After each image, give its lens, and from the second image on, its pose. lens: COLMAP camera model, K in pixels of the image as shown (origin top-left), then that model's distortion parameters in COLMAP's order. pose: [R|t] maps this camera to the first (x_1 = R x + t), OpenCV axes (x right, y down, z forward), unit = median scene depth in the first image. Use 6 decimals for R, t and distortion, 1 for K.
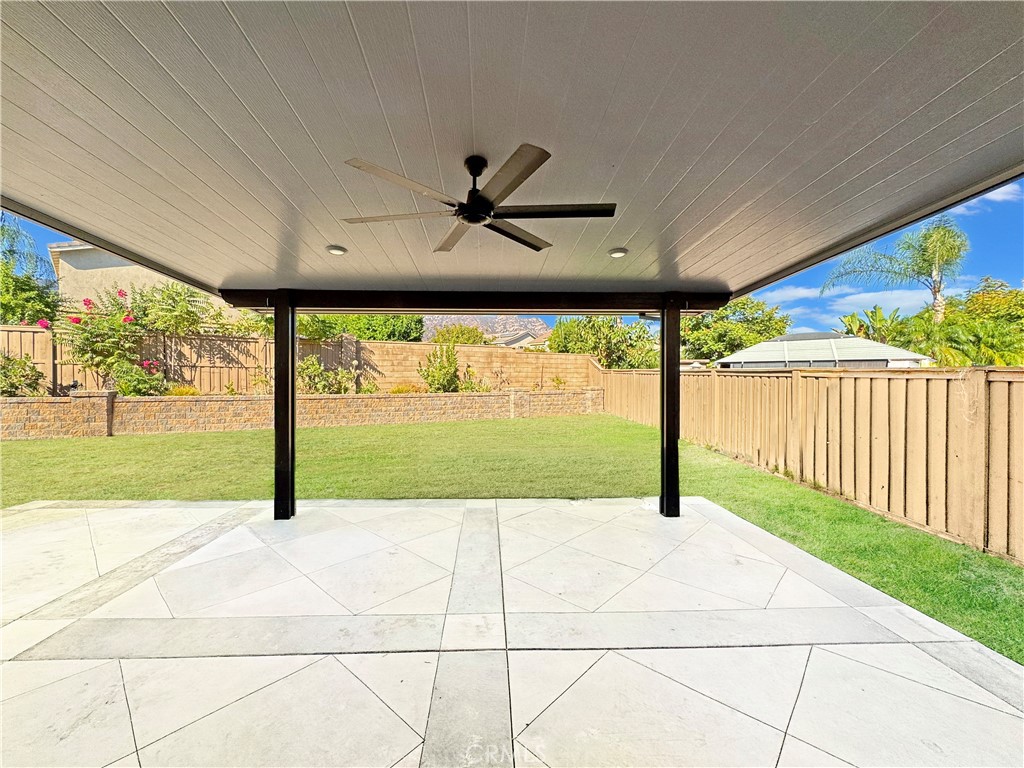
lens RADIAL K [[408.6, 0, 512.0], [0, 408.6, 384.0], [0, 0, 1]] dist [0.001699, -0.004254]
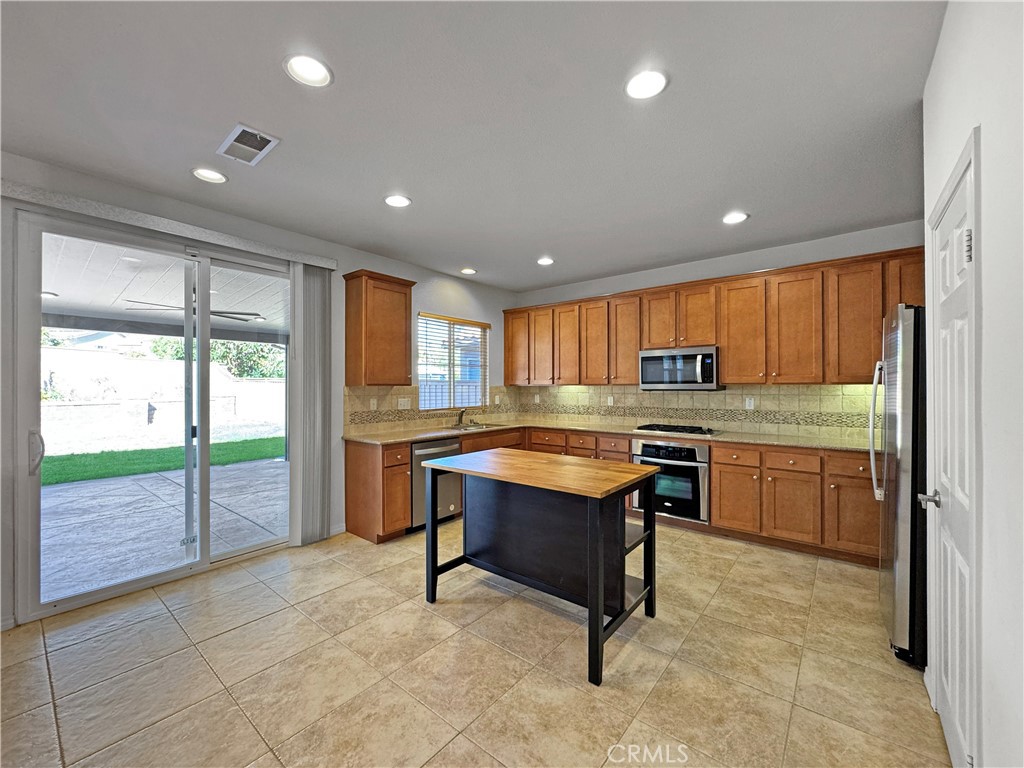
lens RADIAL K [[408.6, 0, 512.0], [0, 408.6, 384.0], [0, 0, 1]] dist [0.001699, -0.004254]
pose [[0.670619, 0.002510, 0.741798, -0.080646], [0.015937, 0.999715, -0.017791, 0.010959], [-0.741631, 0.023753, 0.670388, -0.253079]]
